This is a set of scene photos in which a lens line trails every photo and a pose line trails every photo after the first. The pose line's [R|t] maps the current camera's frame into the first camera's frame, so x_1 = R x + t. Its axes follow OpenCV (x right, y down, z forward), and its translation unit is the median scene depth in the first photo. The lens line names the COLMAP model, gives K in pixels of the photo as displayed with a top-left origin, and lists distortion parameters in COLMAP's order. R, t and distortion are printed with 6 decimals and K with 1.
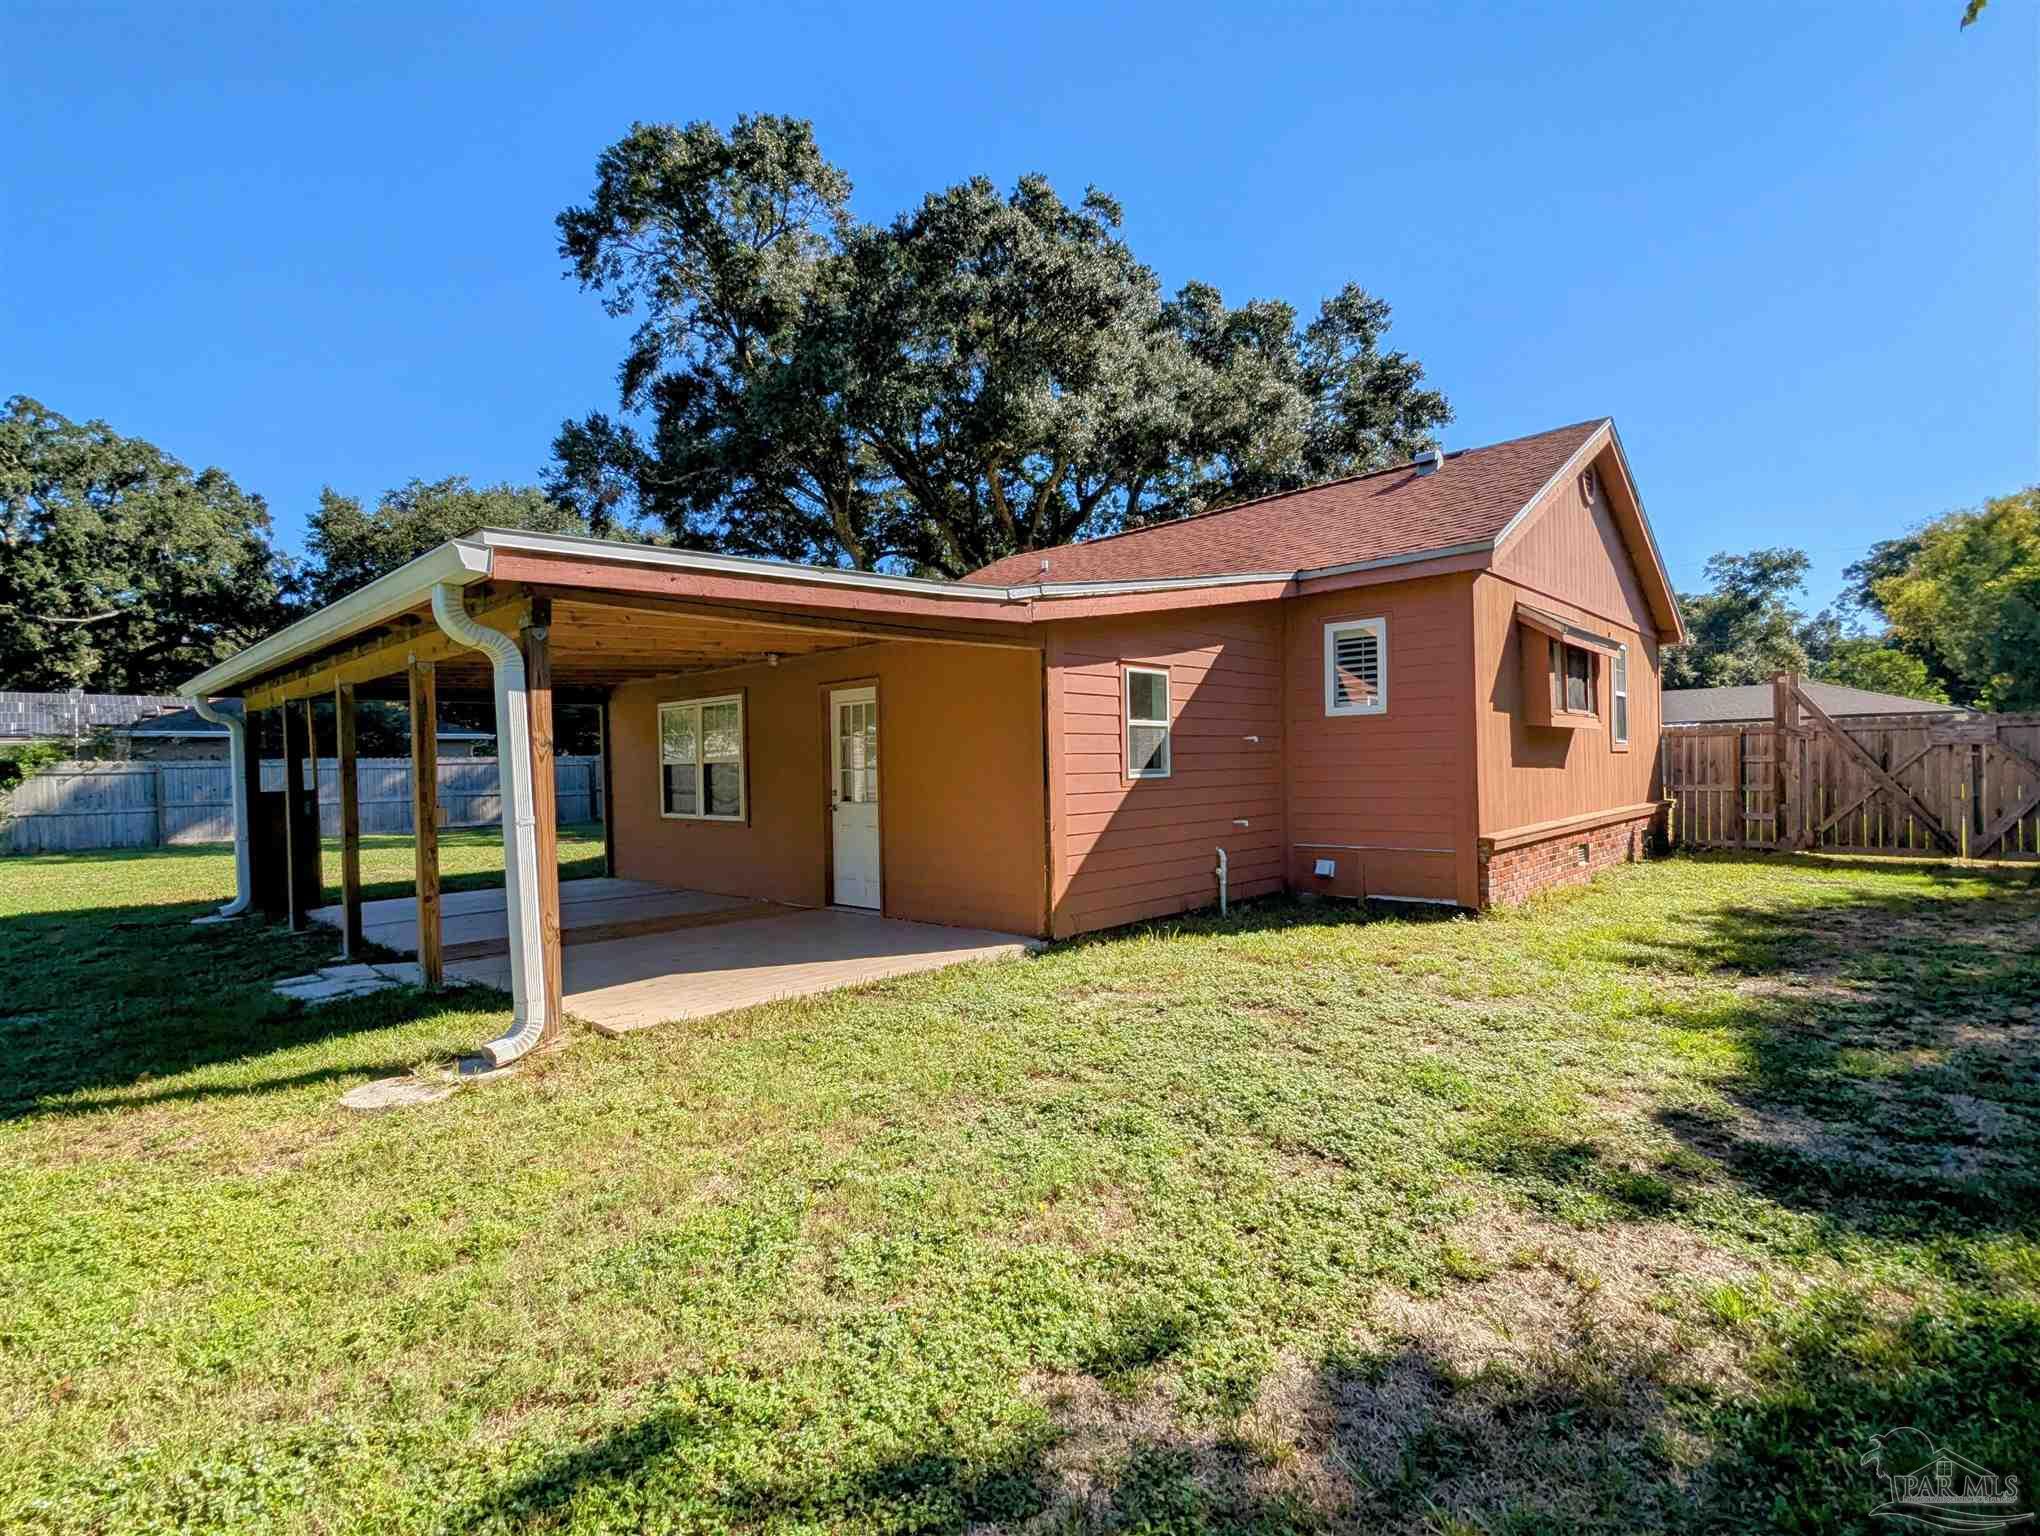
lens RADIAL K [[970.5, 0, 1024.4], [0, 970.5, 776.8], [0, 0, 1]] dist [-0.000949, 0.001102]
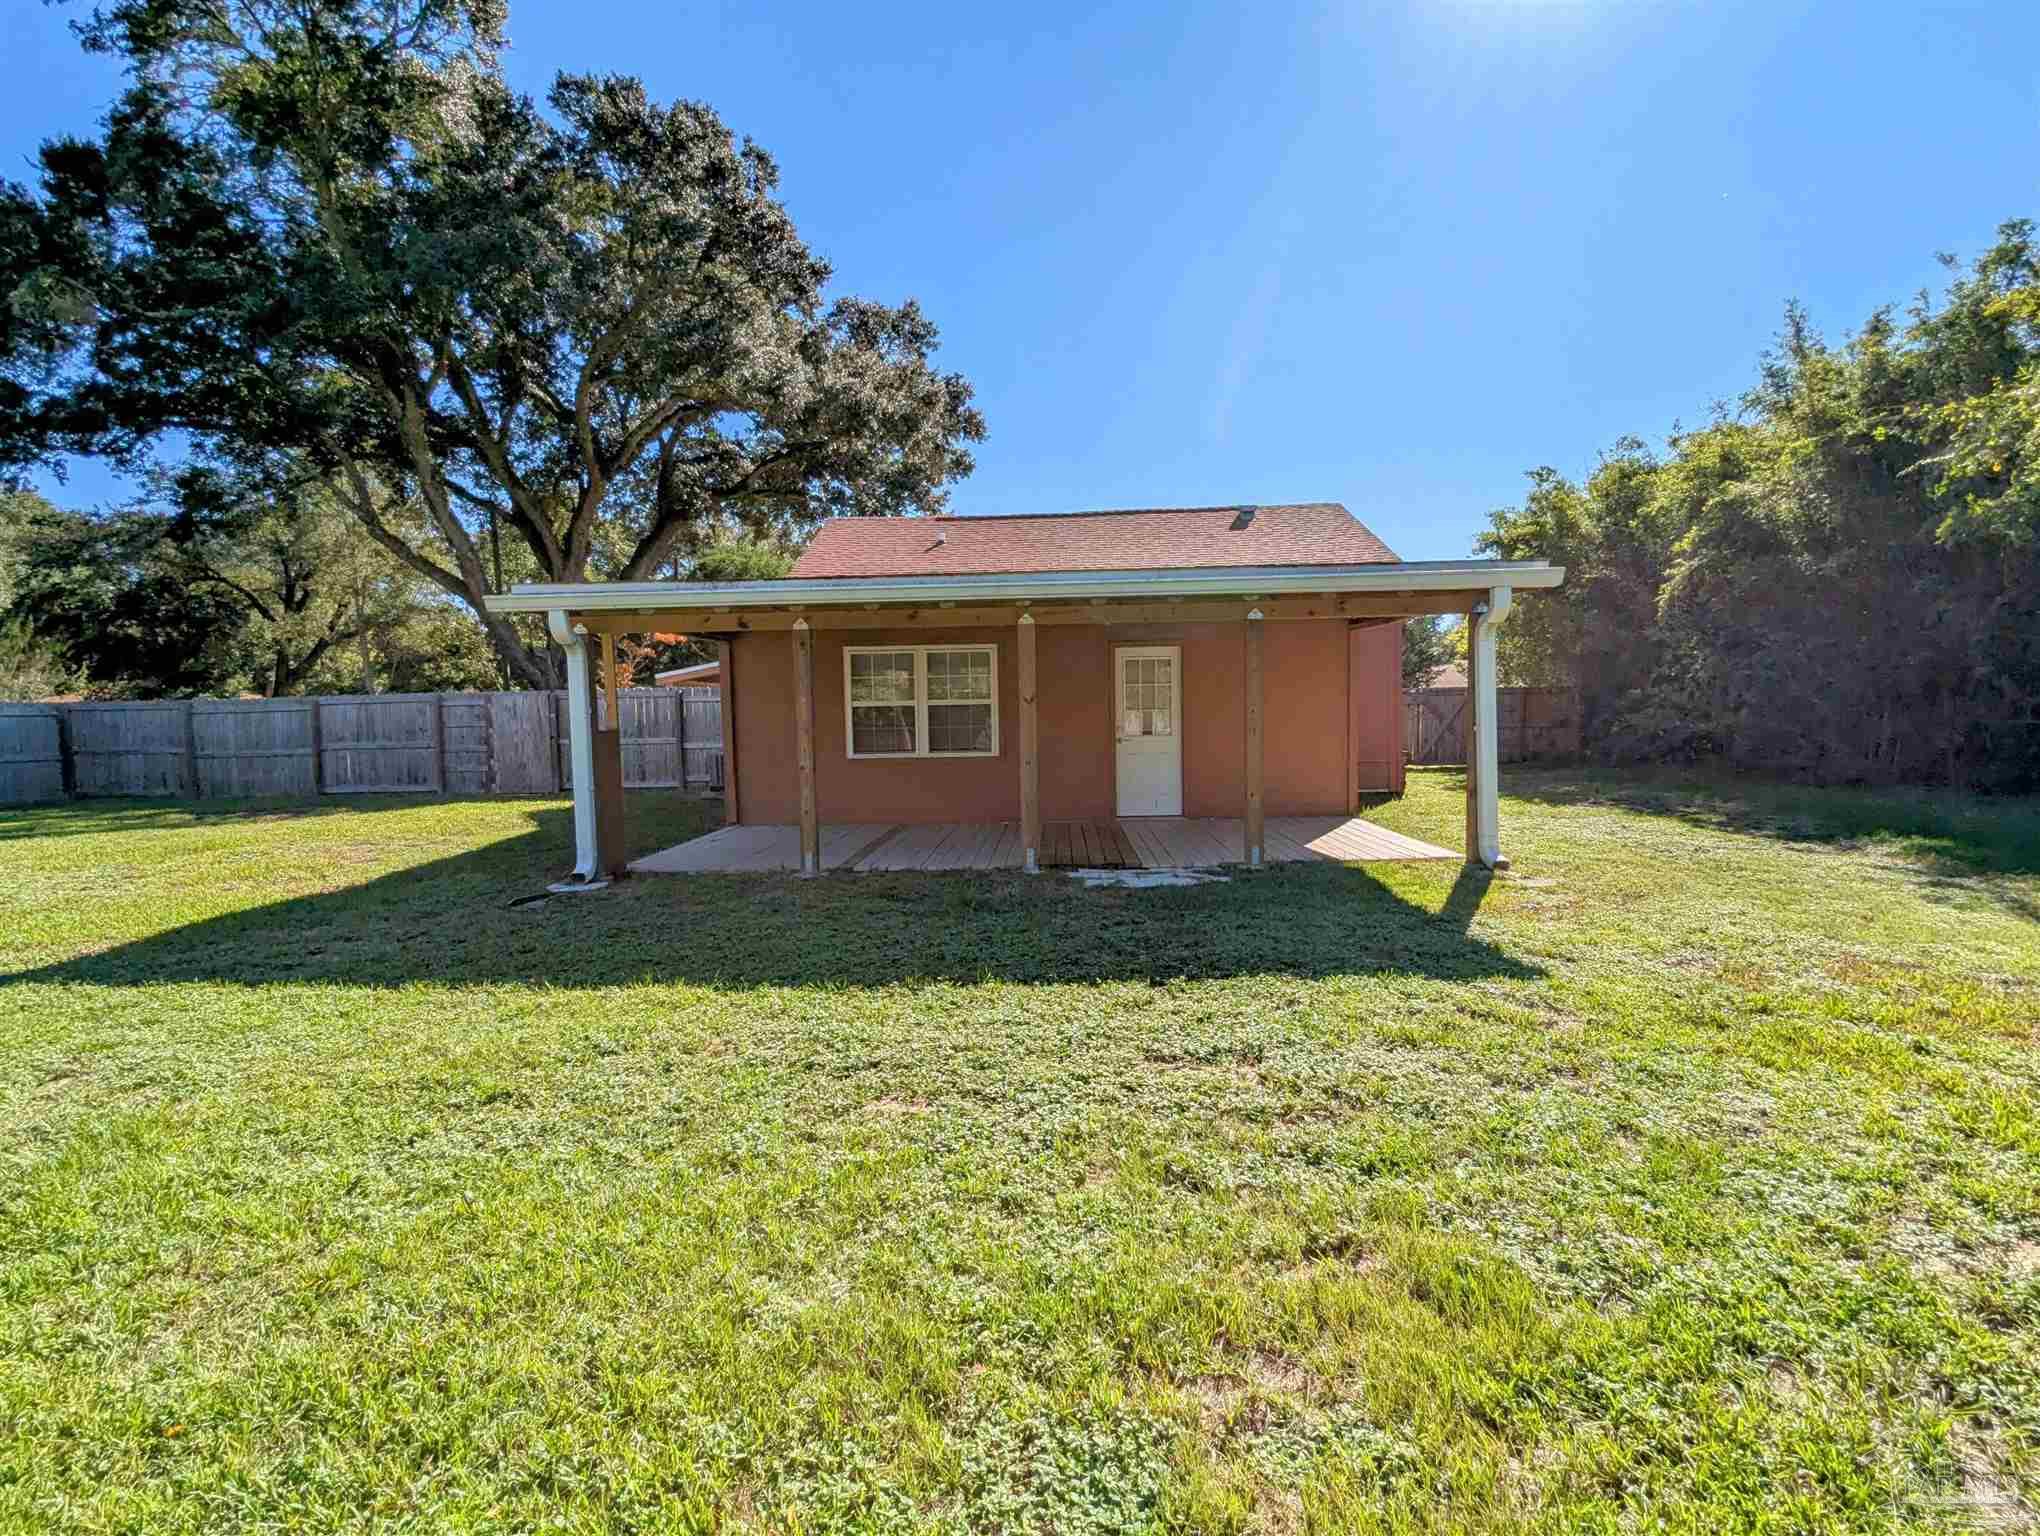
lens RADIAL K [[970.5, 0, 1024.4], [0, 970.5, 776.8], [0, 0, 1]] dist [-0.000949, 0.001102]
pose [[0.738160, -0.033471, 0.673794, -1.033033], [0.006007, 0.999055, 0.043047, 0.021249], [-0.674598, -0.027728, 0.737664, 0.135452]]
